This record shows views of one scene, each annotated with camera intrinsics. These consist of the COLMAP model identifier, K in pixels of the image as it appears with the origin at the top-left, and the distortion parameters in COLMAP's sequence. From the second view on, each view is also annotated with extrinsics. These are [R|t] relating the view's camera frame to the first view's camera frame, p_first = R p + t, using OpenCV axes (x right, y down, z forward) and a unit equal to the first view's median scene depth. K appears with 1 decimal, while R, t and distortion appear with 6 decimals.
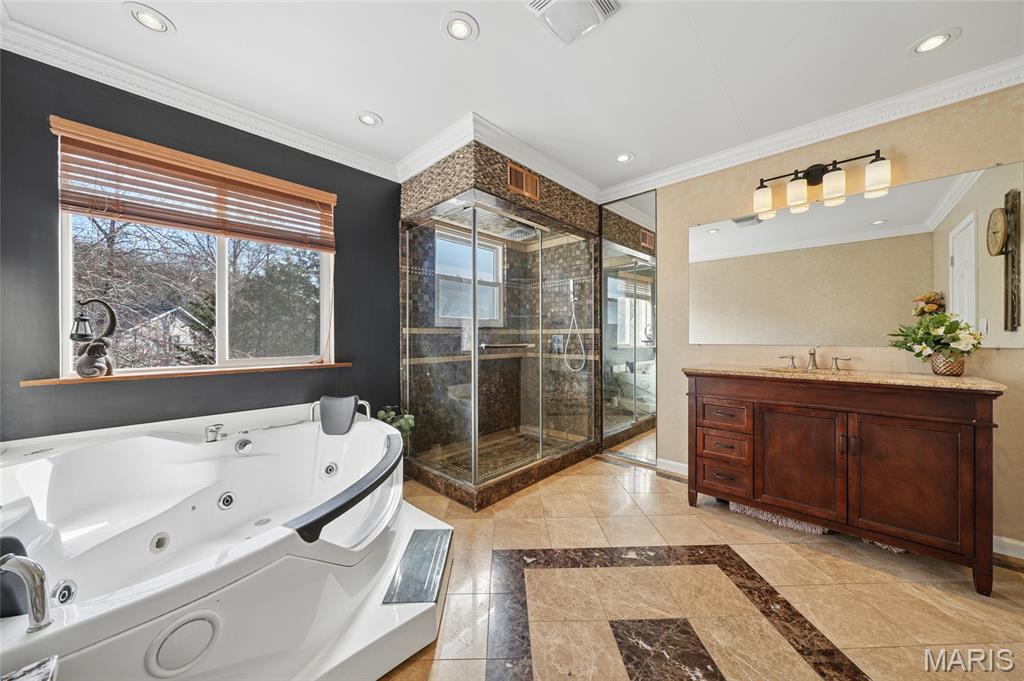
lens RADIAL K [[352.6, 0, 512.0], [0, 352.6, 340.5], [0, 0, 1]] dist [-0.005131, 0.000440]
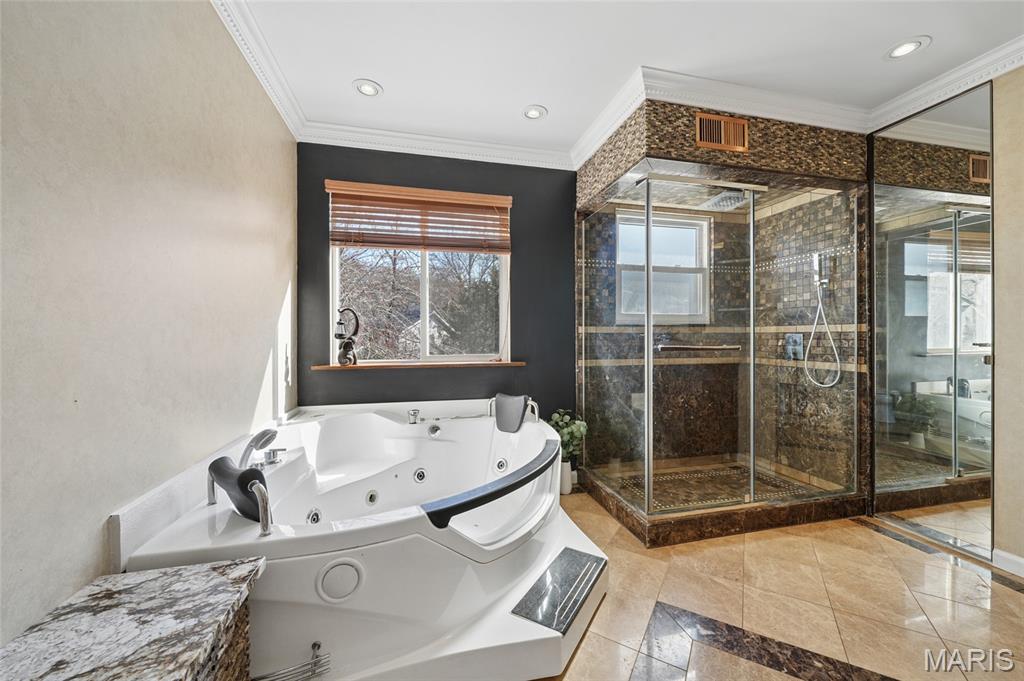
lens RADIAL K [[389.0, 0, 510.7], [0, 389.0, 339.7], [0, 0, 1]] dist [-0.002795, -0.000268]
pose [[0.840802, 0.006182, -0.541307, 0.104482], [-0.006926, 0.999976, 0.000661, -0.000724], [0.541298, 0.003194, 0.840825, 0.050389]]
